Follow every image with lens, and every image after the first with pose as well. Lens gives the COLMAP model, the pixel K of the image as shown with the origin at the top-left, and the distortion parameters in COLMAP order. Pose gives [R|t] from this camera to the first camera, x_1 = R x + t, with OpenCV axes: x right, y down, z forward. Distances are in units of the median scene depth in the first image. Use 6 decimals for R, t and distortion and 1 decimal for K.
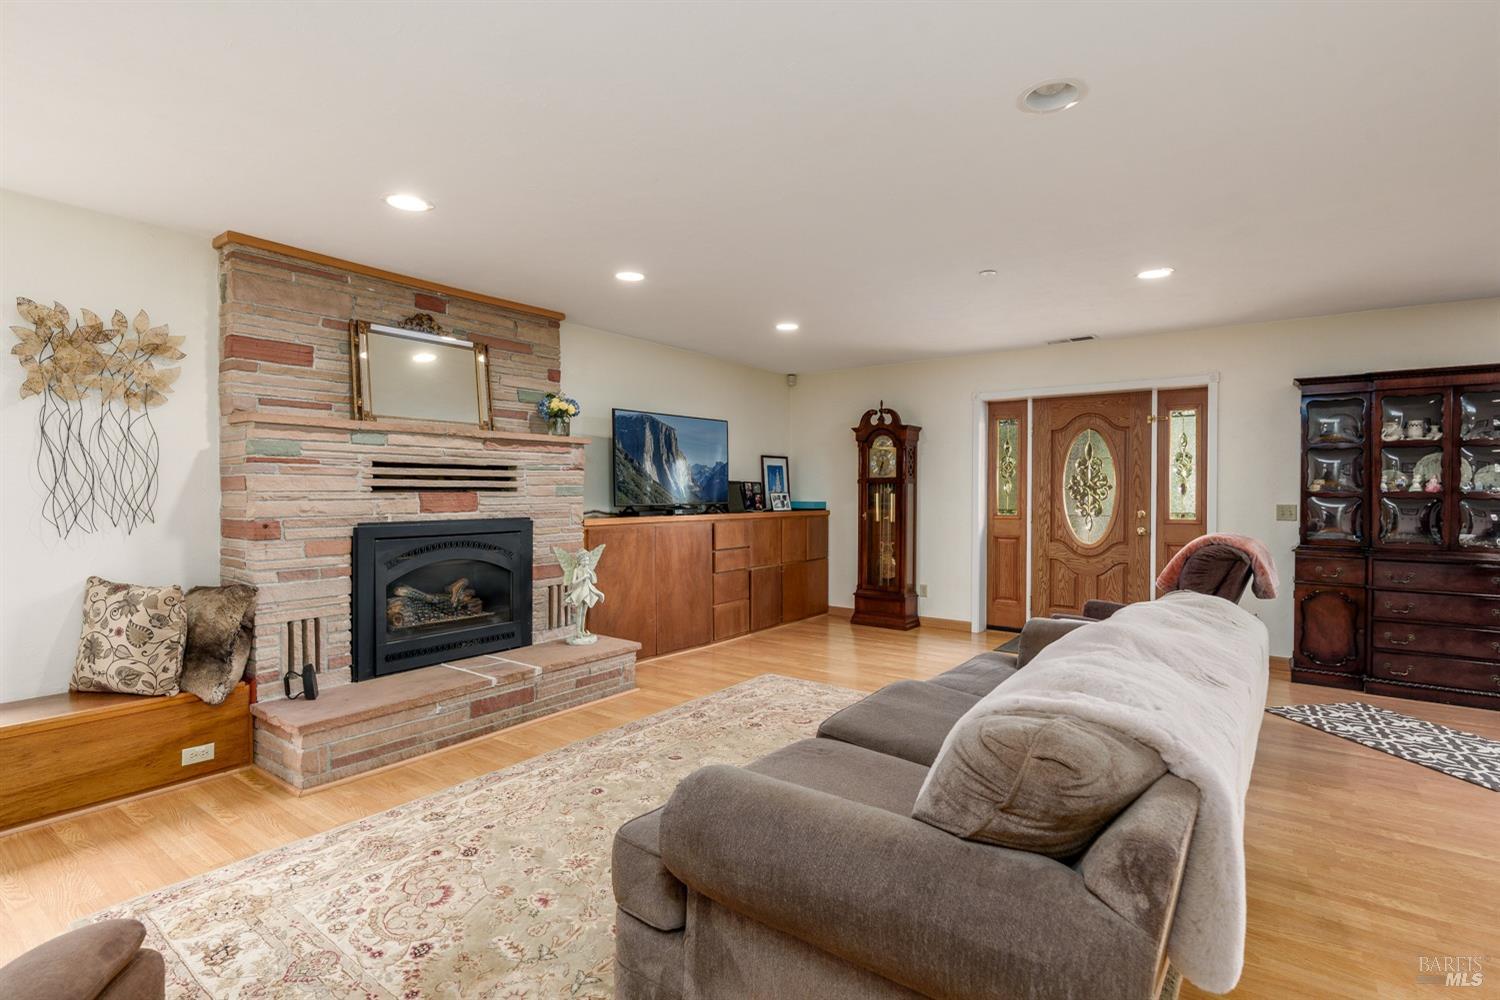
lens RADIAL K [[723.5, 0, 741.0], [0, 723.5, 494.3], [0, 0, 1]] dist [0.002480, 0.000284]
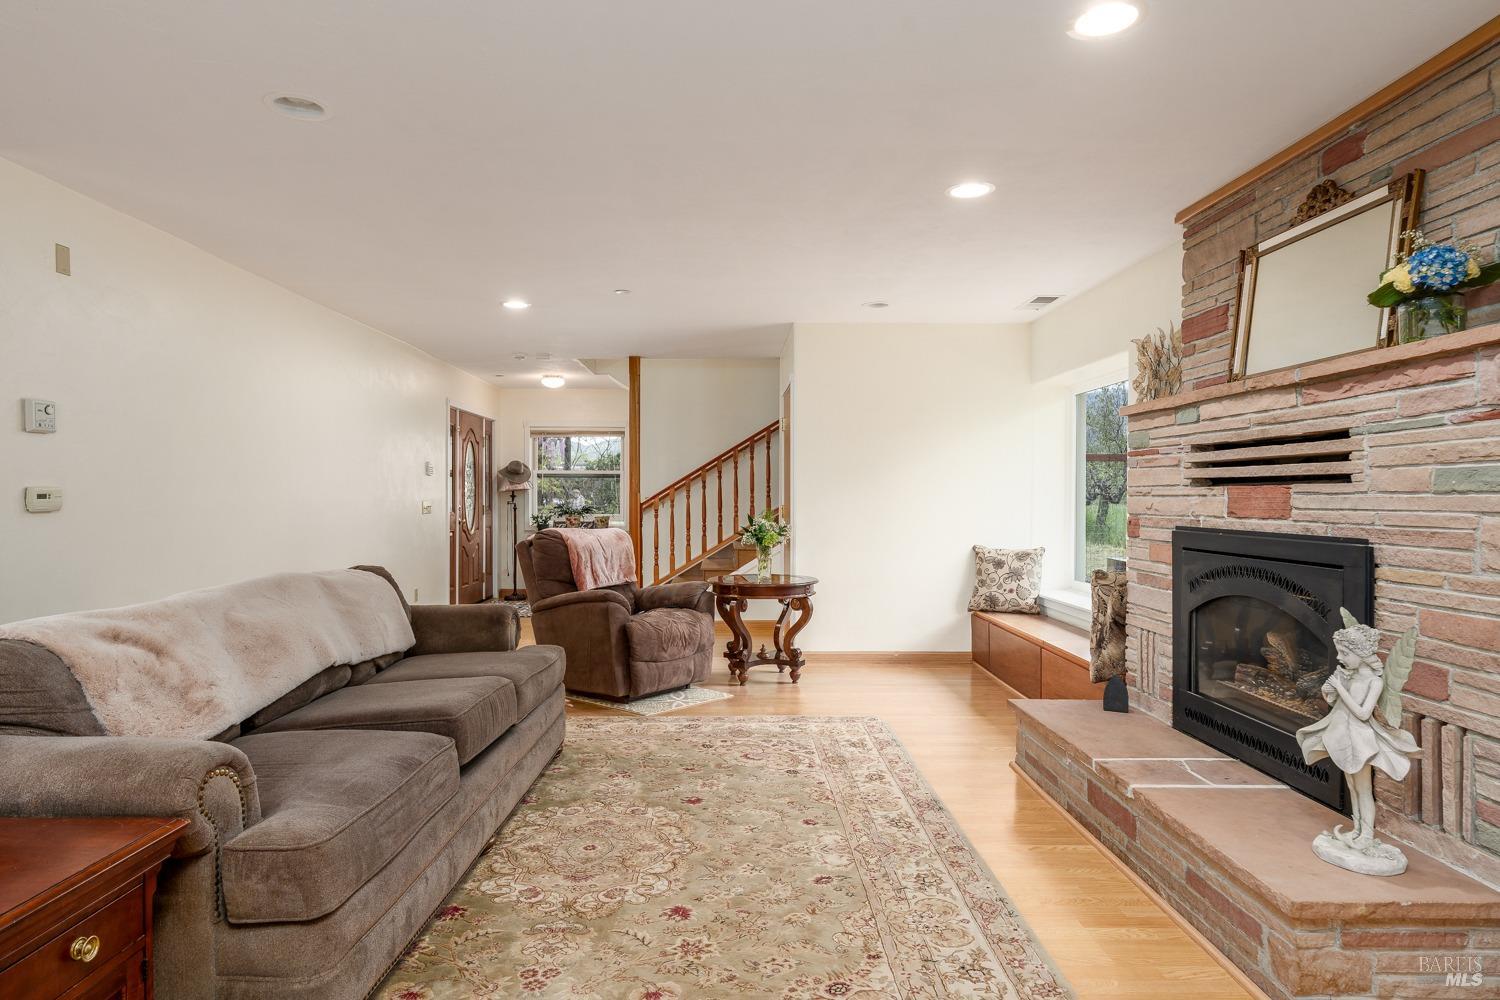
lens RADIAL K [[865.4, 0, 742.4], [0, 865.4, 503.8], [0, 0, 1]] dist [-0.004344, -0.000112]
pose [[-0.788471, 0.002265, -0.615068, 0.389446], [-0.007791, 0.999876, 0.013669, 0.006208], [0.615023, 0.015570, -0.788356, 1.343245]]
